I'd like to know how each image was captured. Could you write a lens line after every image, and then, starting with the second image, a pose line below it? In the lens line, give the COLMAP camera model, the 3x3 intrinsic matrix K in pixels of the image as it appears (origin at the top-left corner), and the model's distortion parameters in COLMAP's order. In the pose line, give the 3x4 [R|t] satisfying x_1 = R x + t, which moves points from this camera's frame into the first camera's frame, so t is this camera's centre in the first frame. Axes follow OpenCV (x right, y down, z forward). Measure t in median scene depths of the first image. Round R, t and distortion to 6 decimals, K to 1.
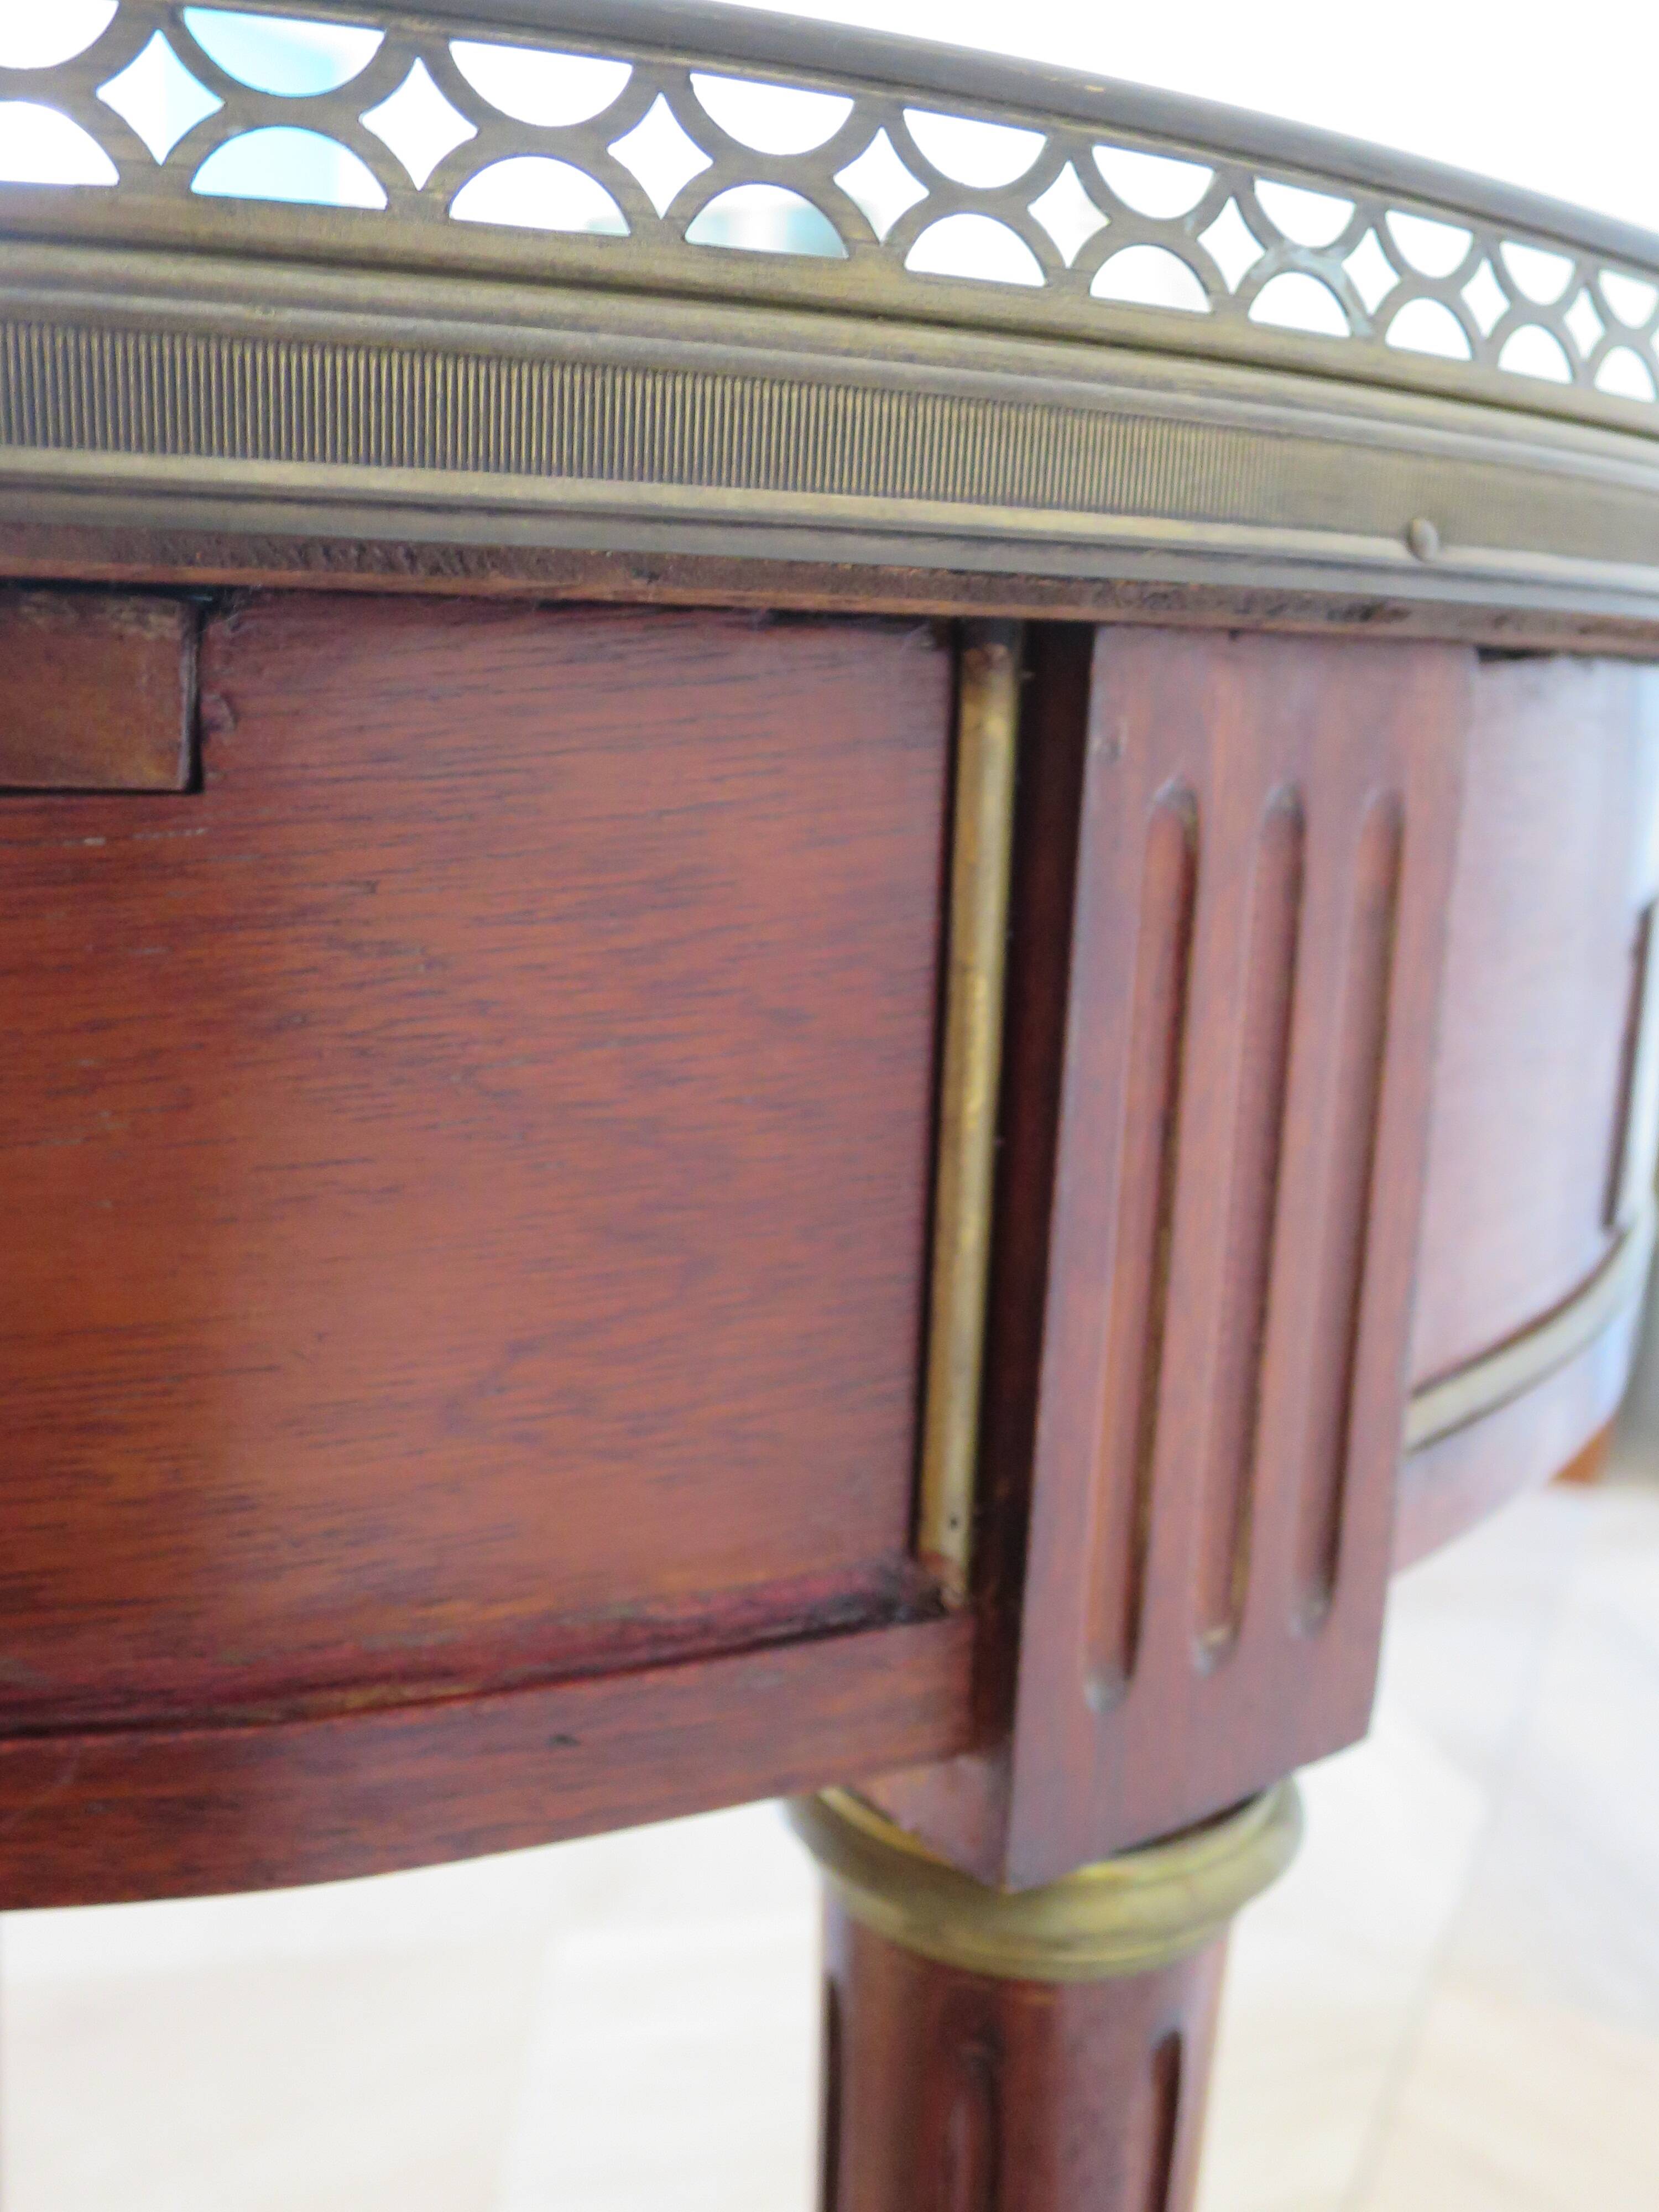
lens RADIAL K [[2050.9, 0, 829.5], [0, 2050.9, 1106.0], [0, 0, 1]] dist [-0.049781, 0.001541]
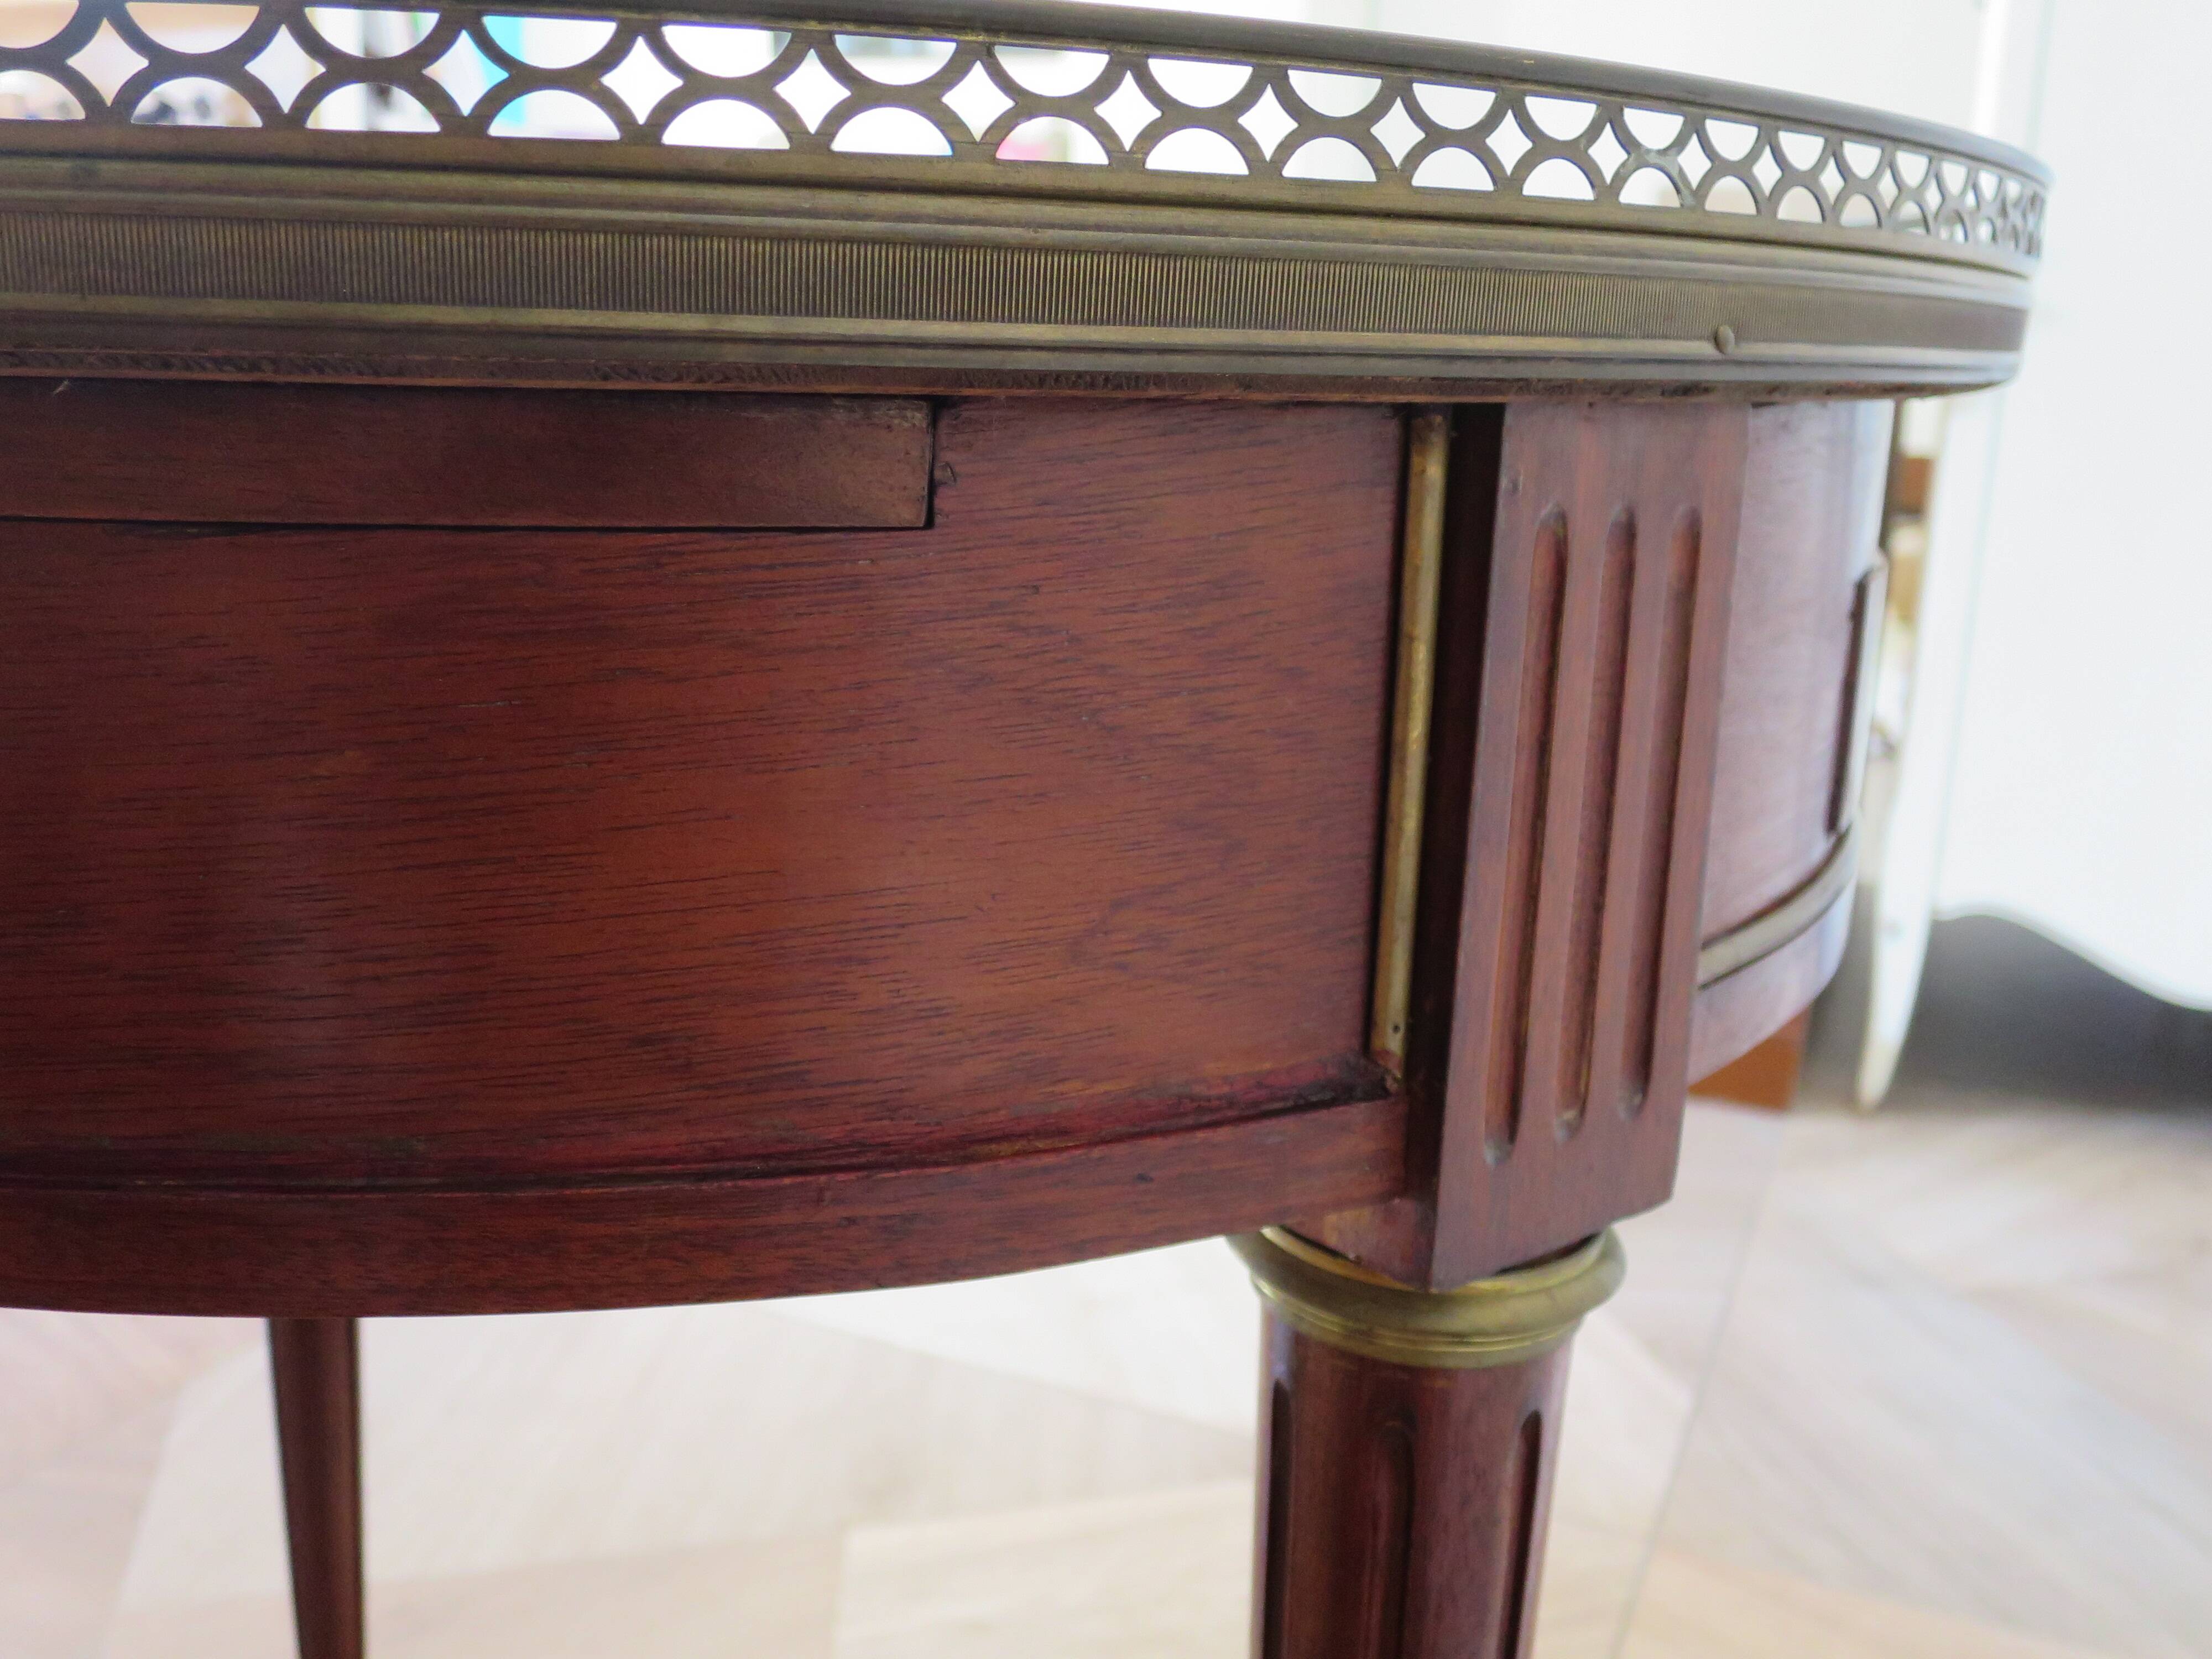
lens RADIAL K [[2050.9, 0, 1104.3], [0, 2050.9, 832.1], [0, 0, 1]] dist [-0.049781, 0.001541]
pose [[0.998958, -0.017524, 0.042138, -0.223375], [0.016066, 0.999269, 0.034688, 0.016569], [-0.042715, -0.033975, 0.998509, -0.455178]]
